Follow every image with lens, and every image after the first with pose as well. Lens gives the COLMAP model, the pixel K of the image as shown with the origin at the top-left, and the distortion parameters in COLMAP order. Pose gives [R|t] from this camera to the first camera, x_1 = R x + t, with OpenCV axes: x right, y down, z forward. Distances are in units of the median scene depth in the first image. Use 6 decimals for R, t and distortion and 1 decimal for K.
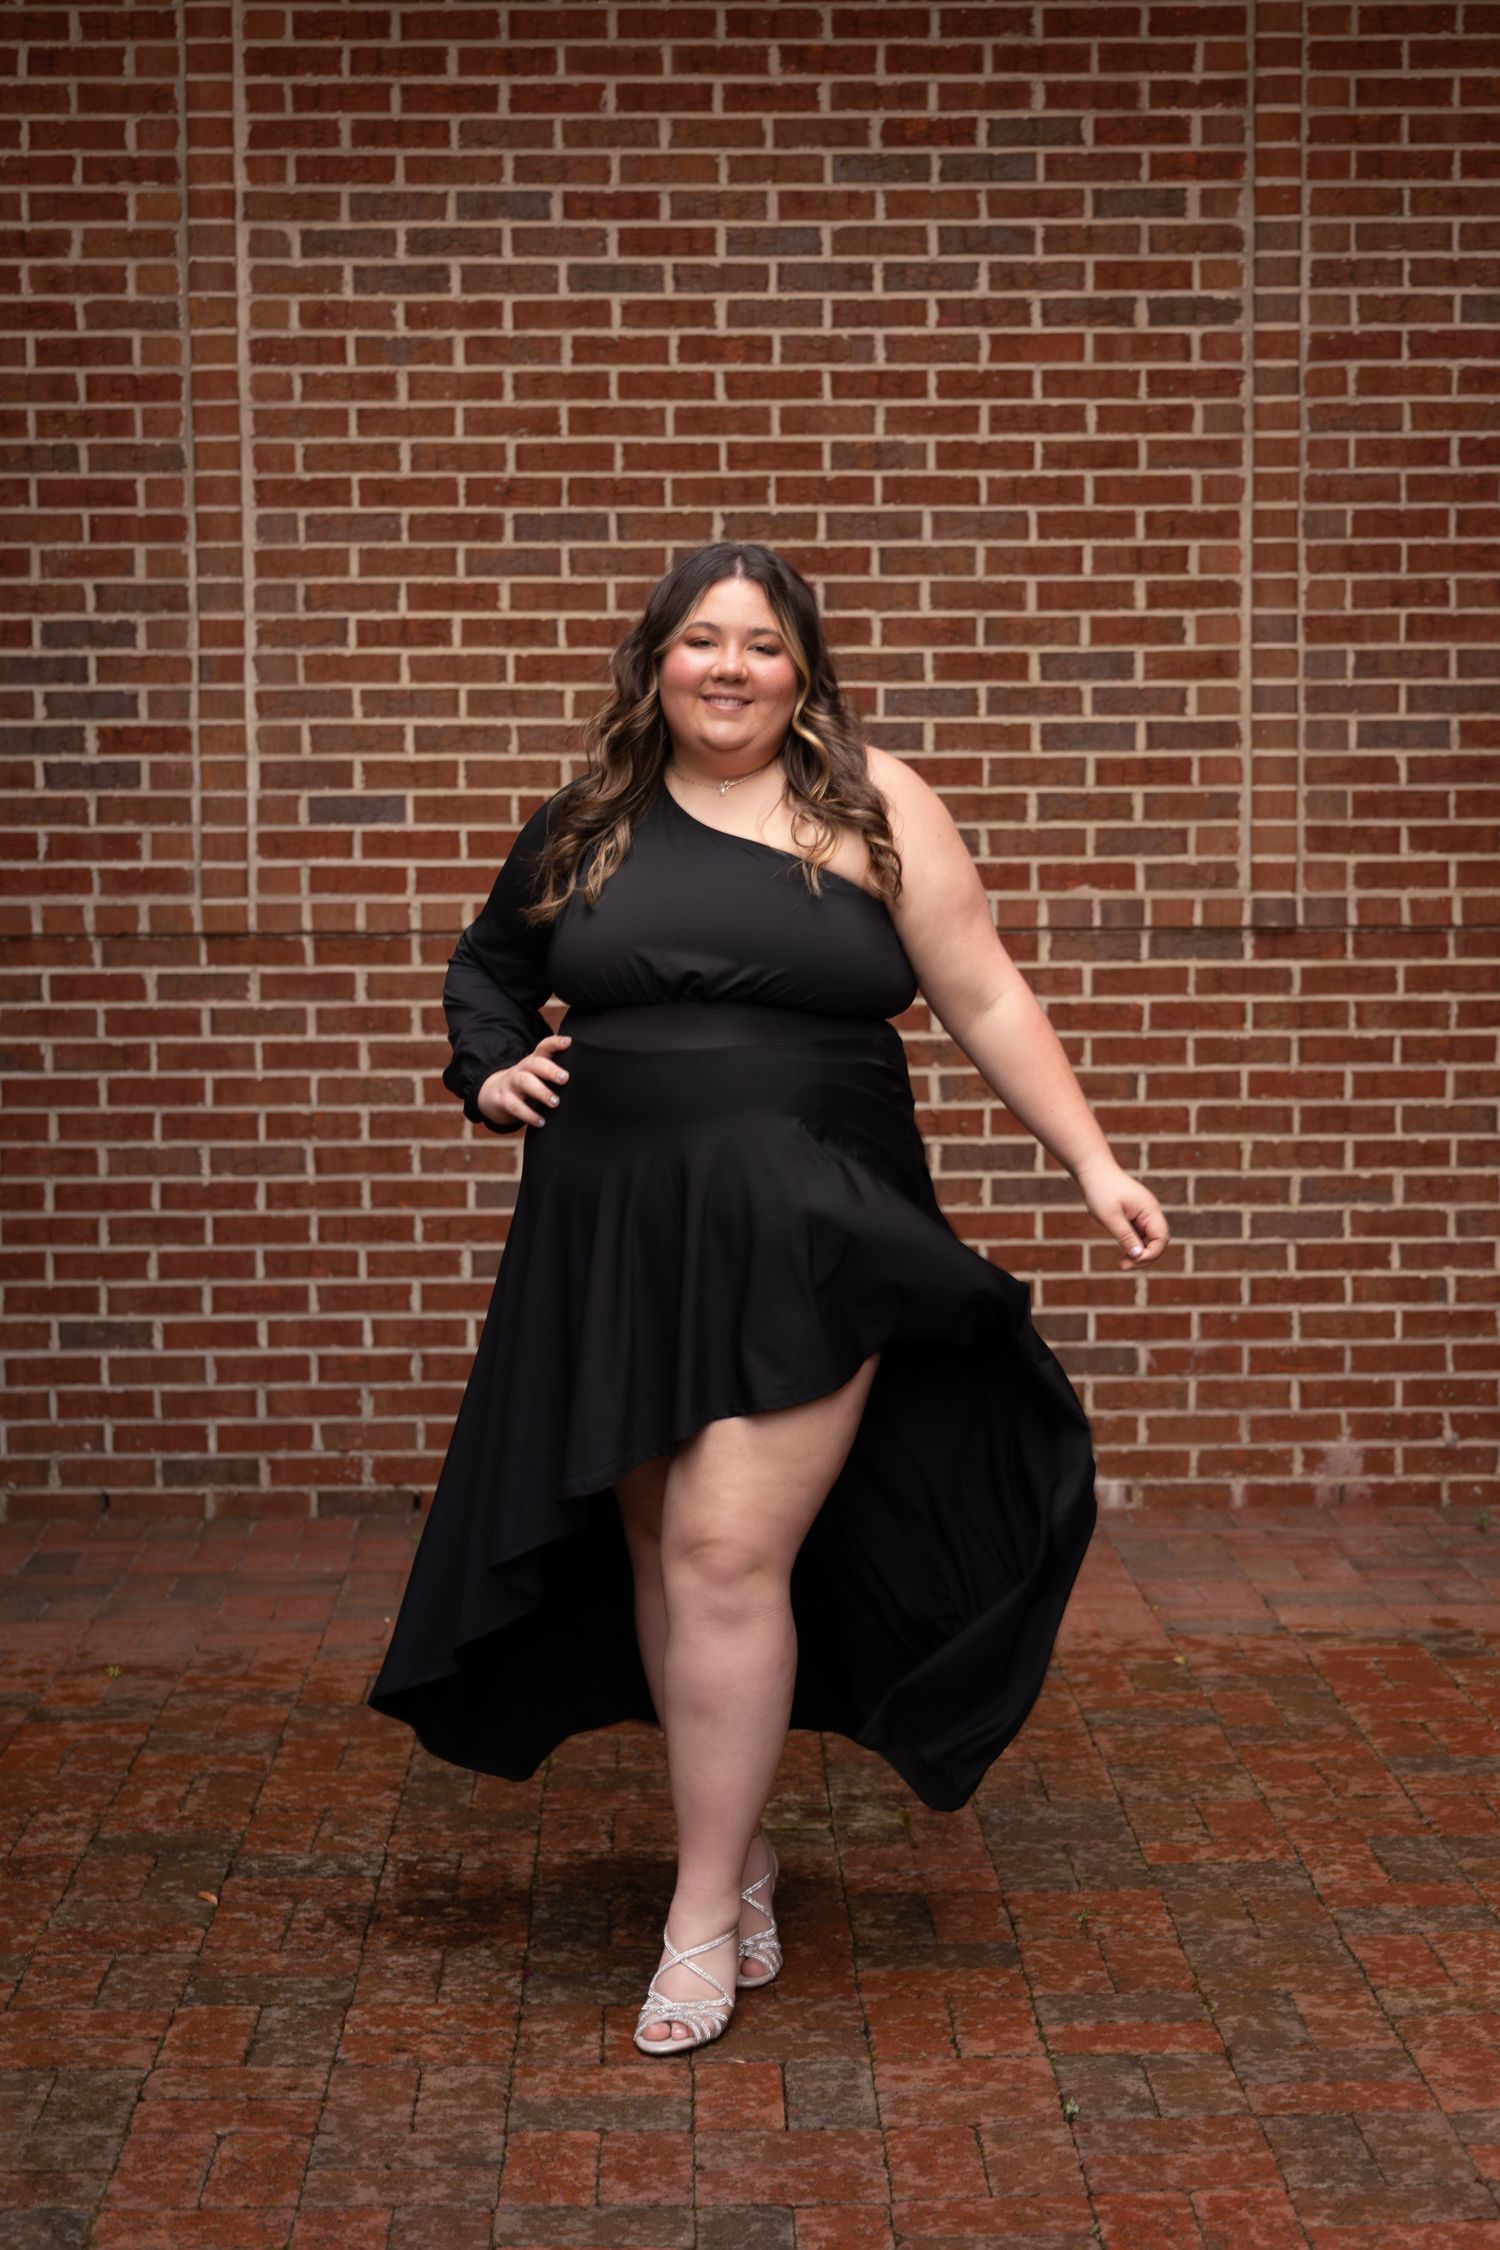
lens RADIAL K [[3748.0, 0, 752.6], [0, 3748.0, 1160.0], [0, 0, 1]] dist [0.052268, 0.000000]
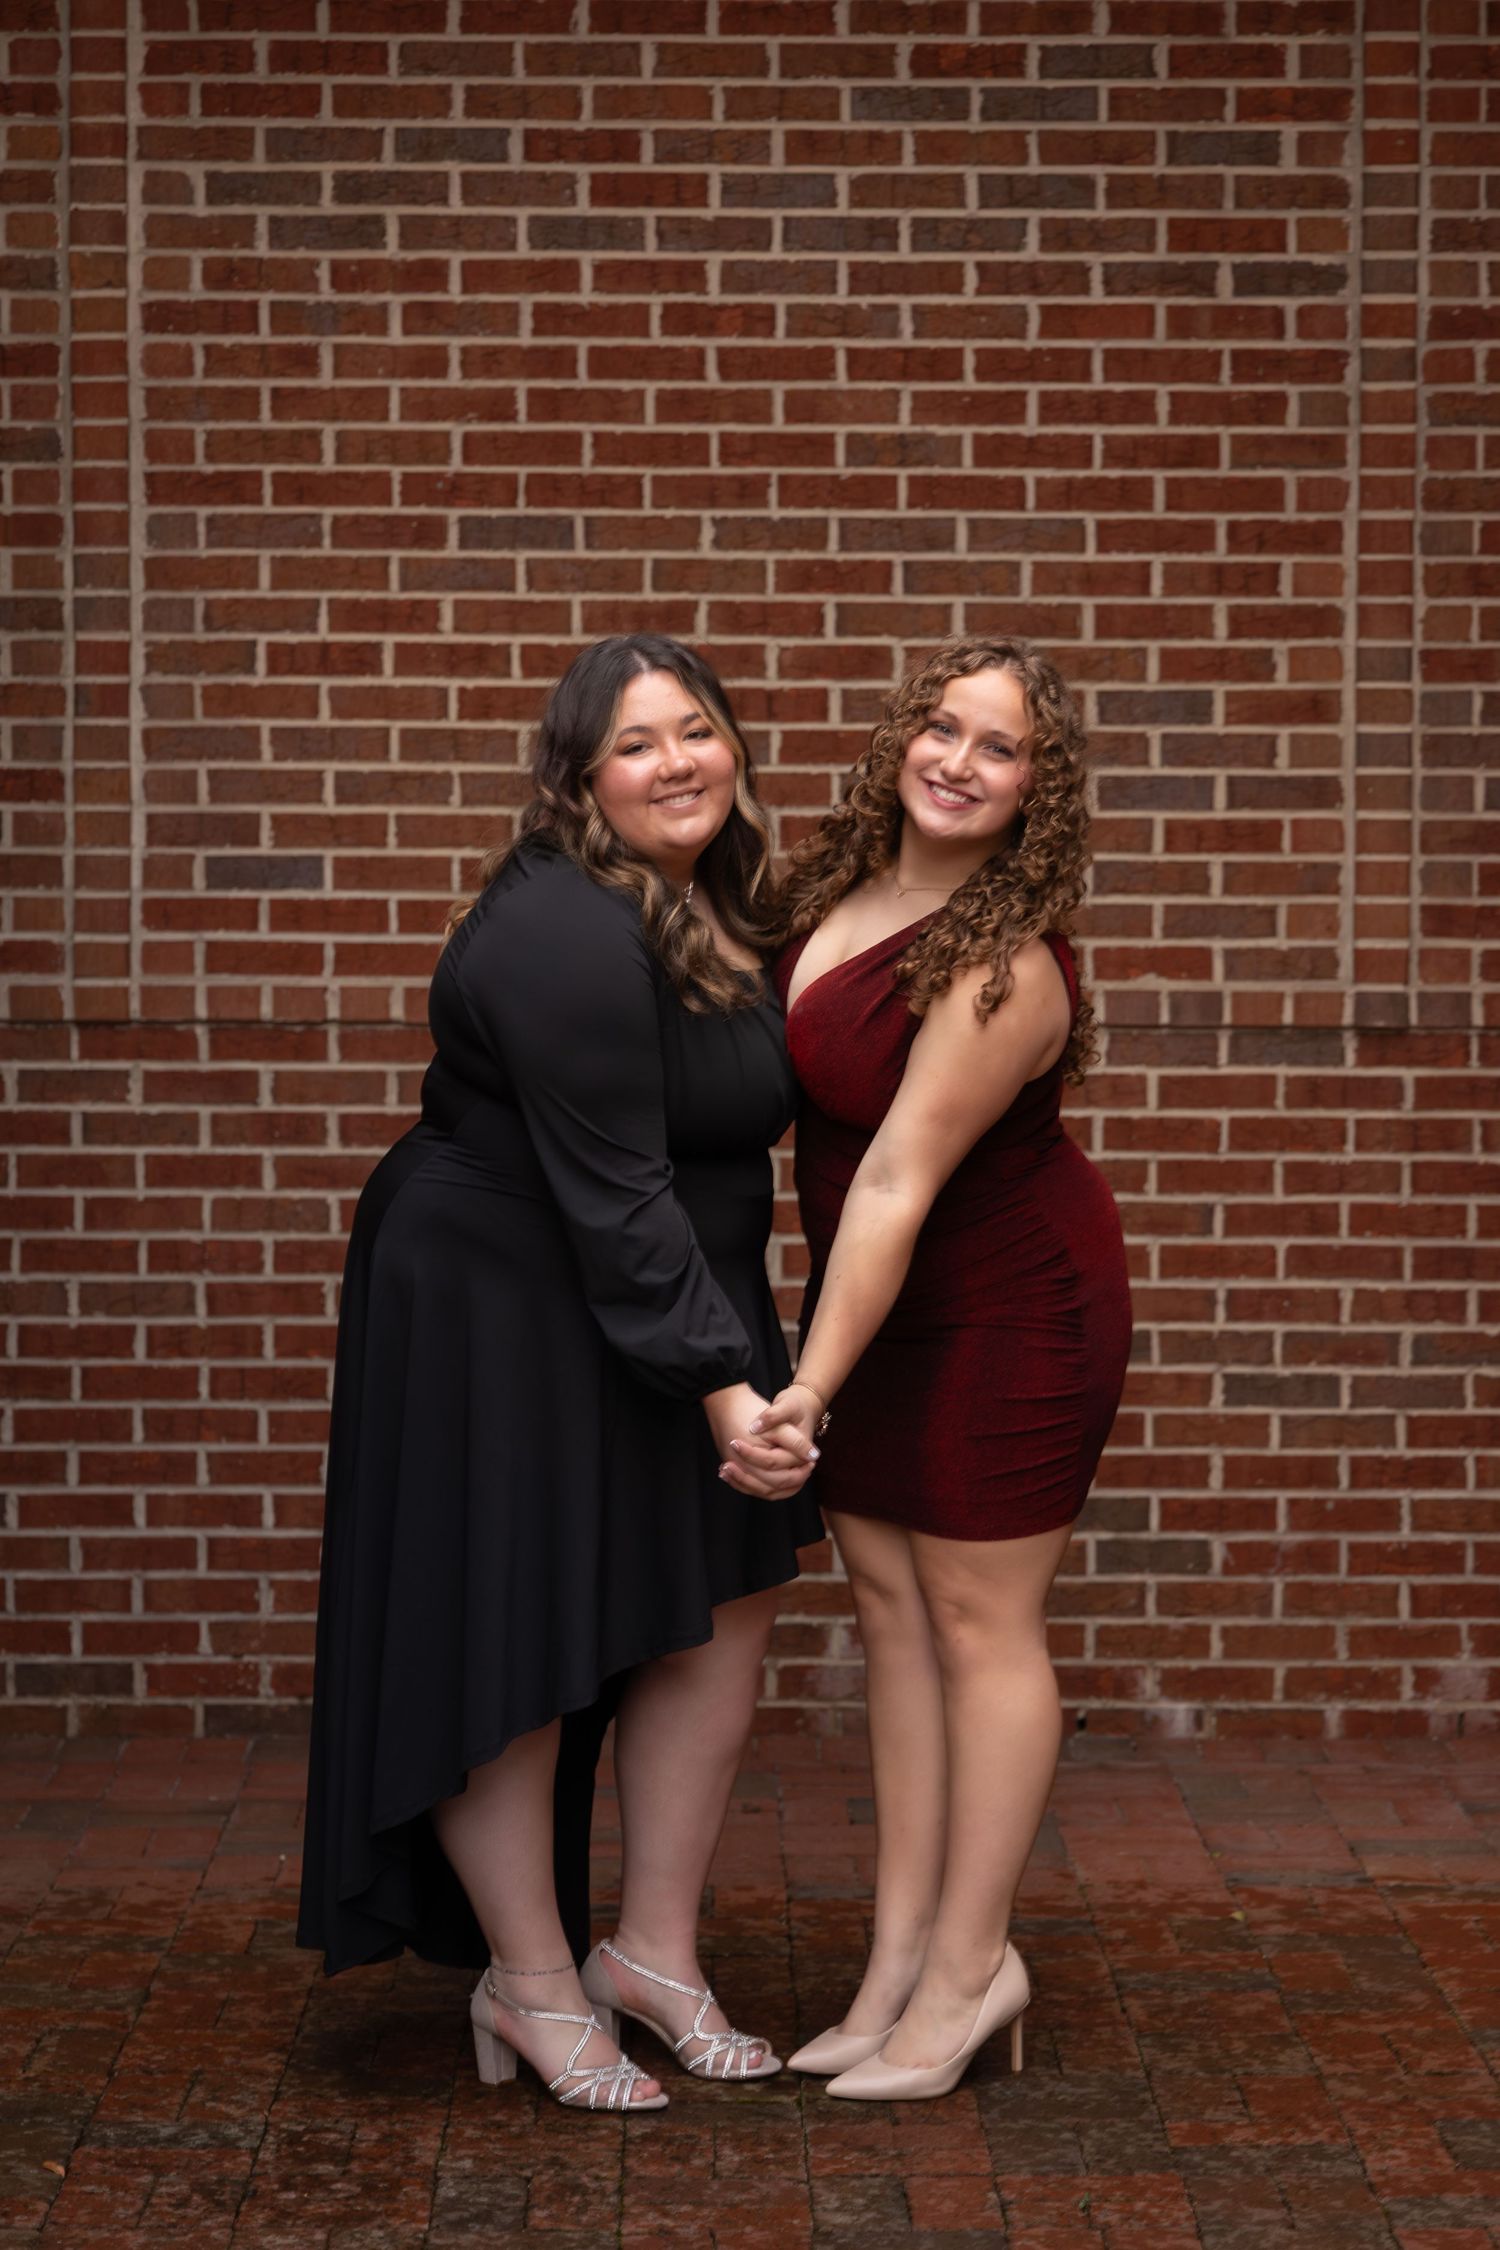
lens RADIAL K [[4860.5, 0, 739.2], [0, 4860.5, 1183.3], [0, 0, 1]] dist [0.060246, 0.000000]
pose [[0.999859, 0.011364, -0.012366, 0.012570], [-0.011681, 0.999597, -0.025874, 0.000993], [0.012067, 0.026015, 0.999589, -0.061931]]
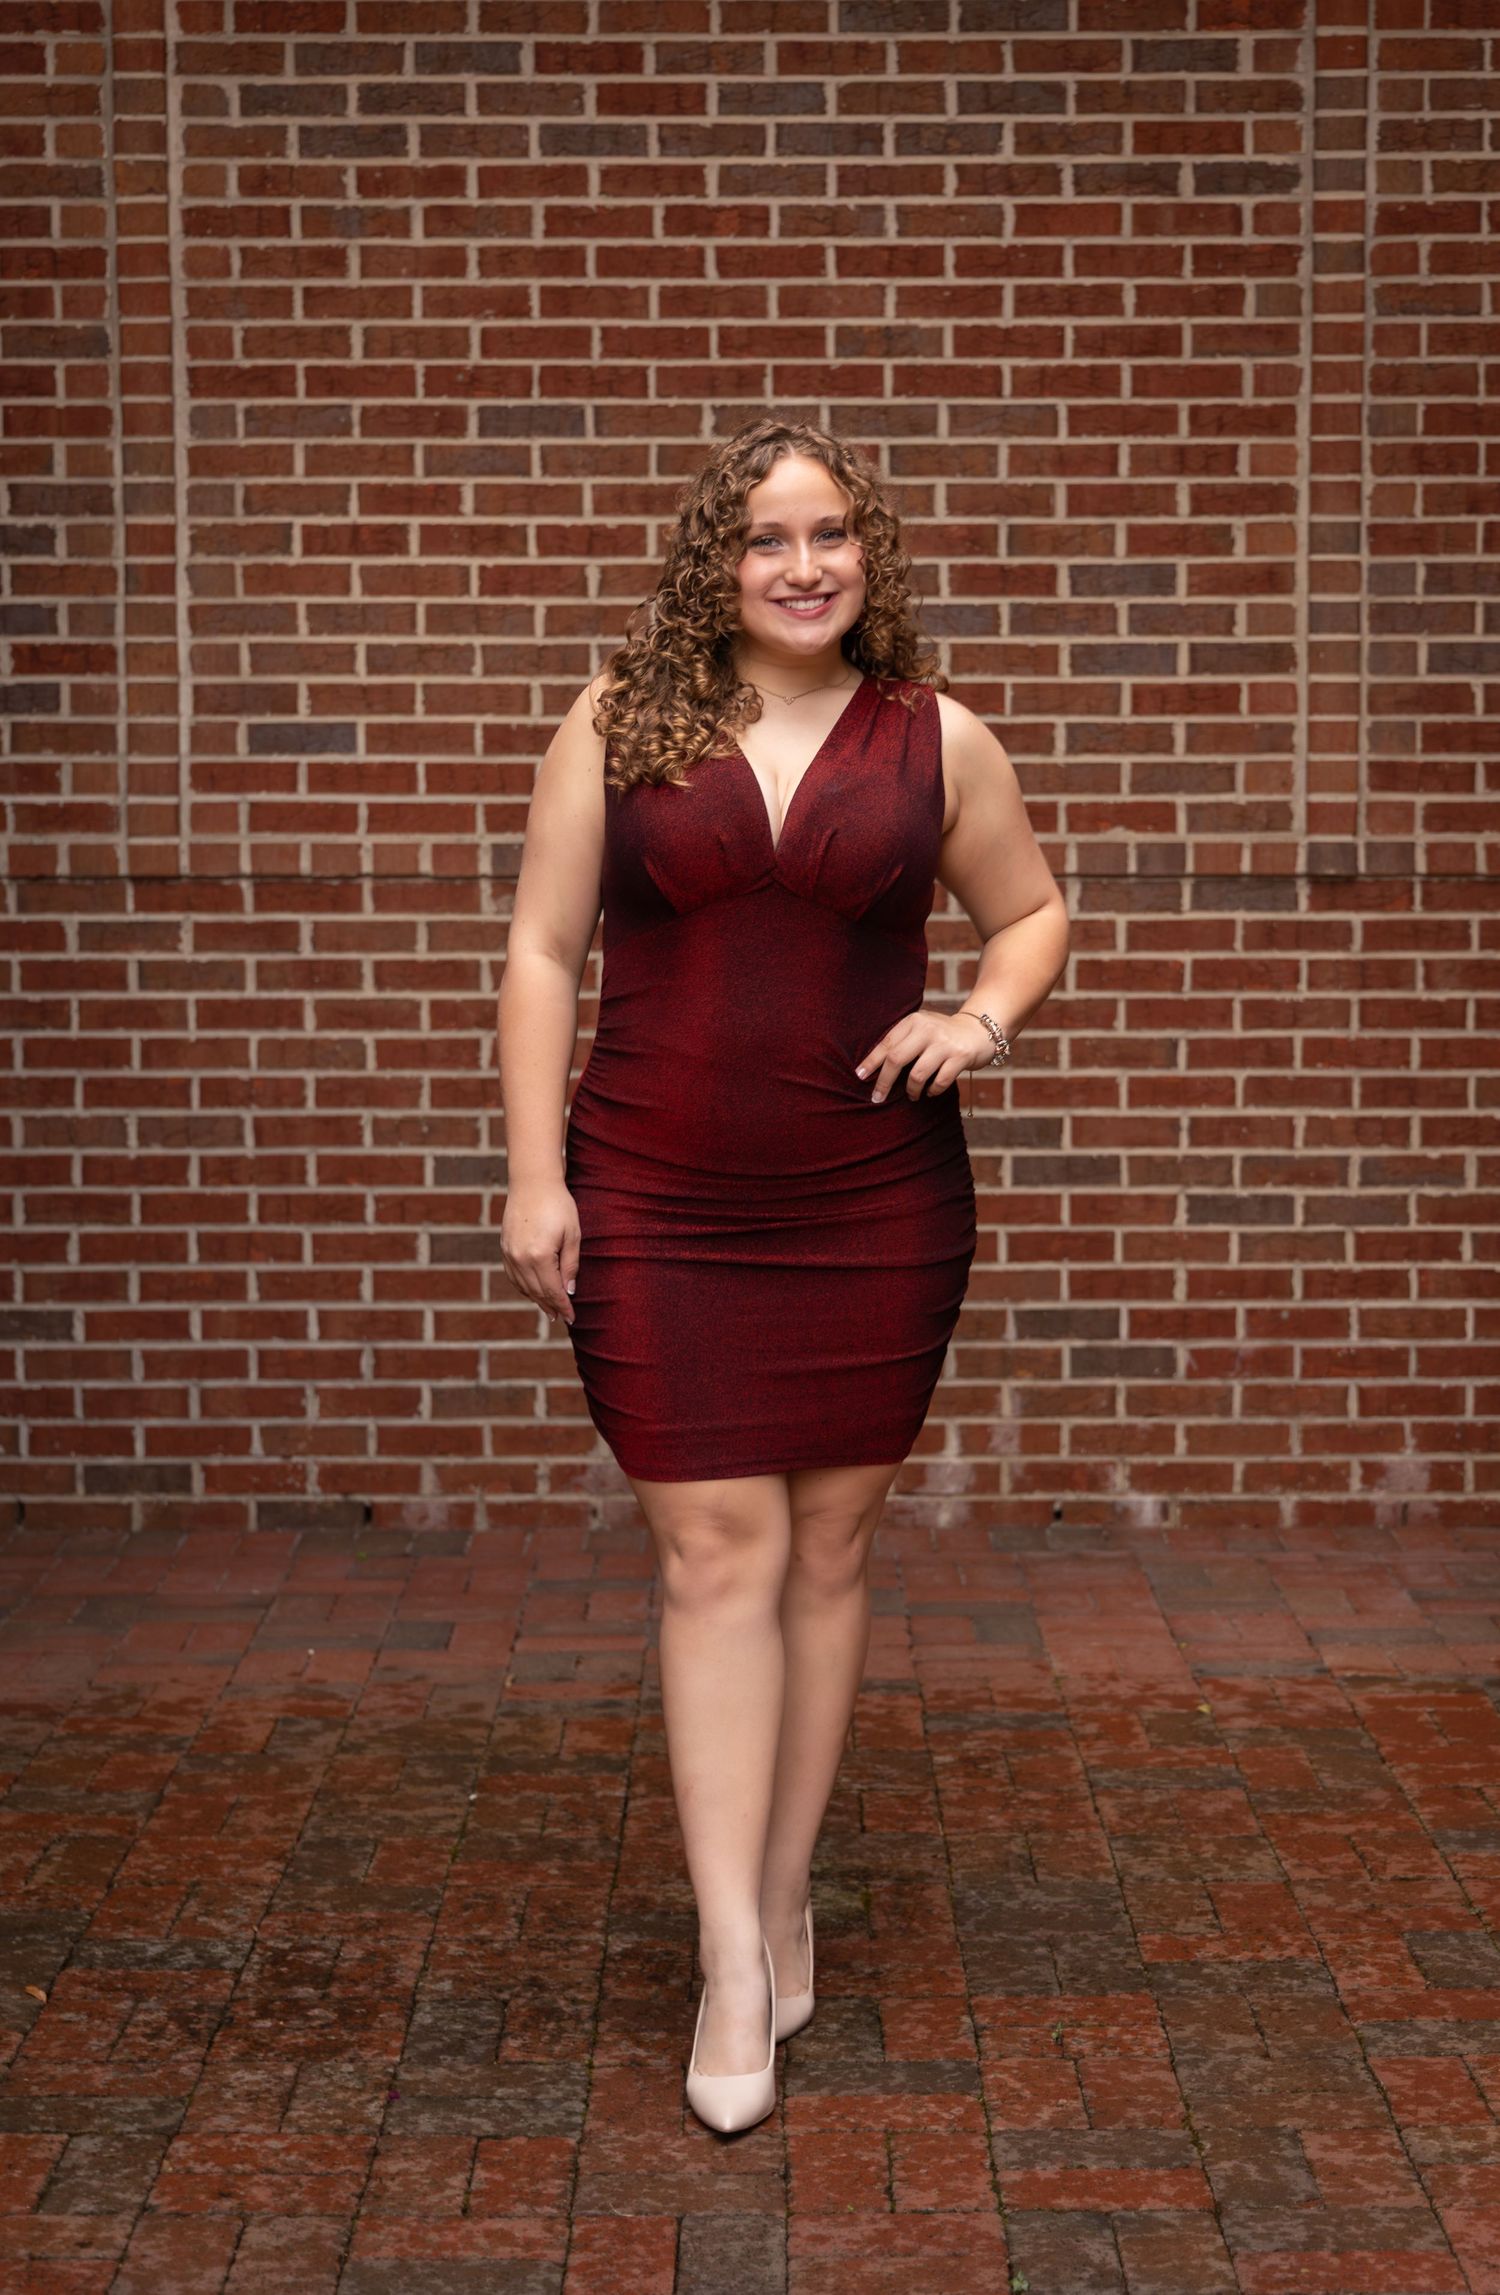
lens RADIAL K [[3902.0, 0, 758.6], [0, 3902.0, 1164.1], [0, 0, 1]] dist [0.050180, 0.000000]
pose [[0.999790, 0.006187, -0.019533, 0.021946], [-0.006052, 0.999957, 0.006985, 0.000666], [0.019575, -0.006865, 0.999785, 0.073210]]
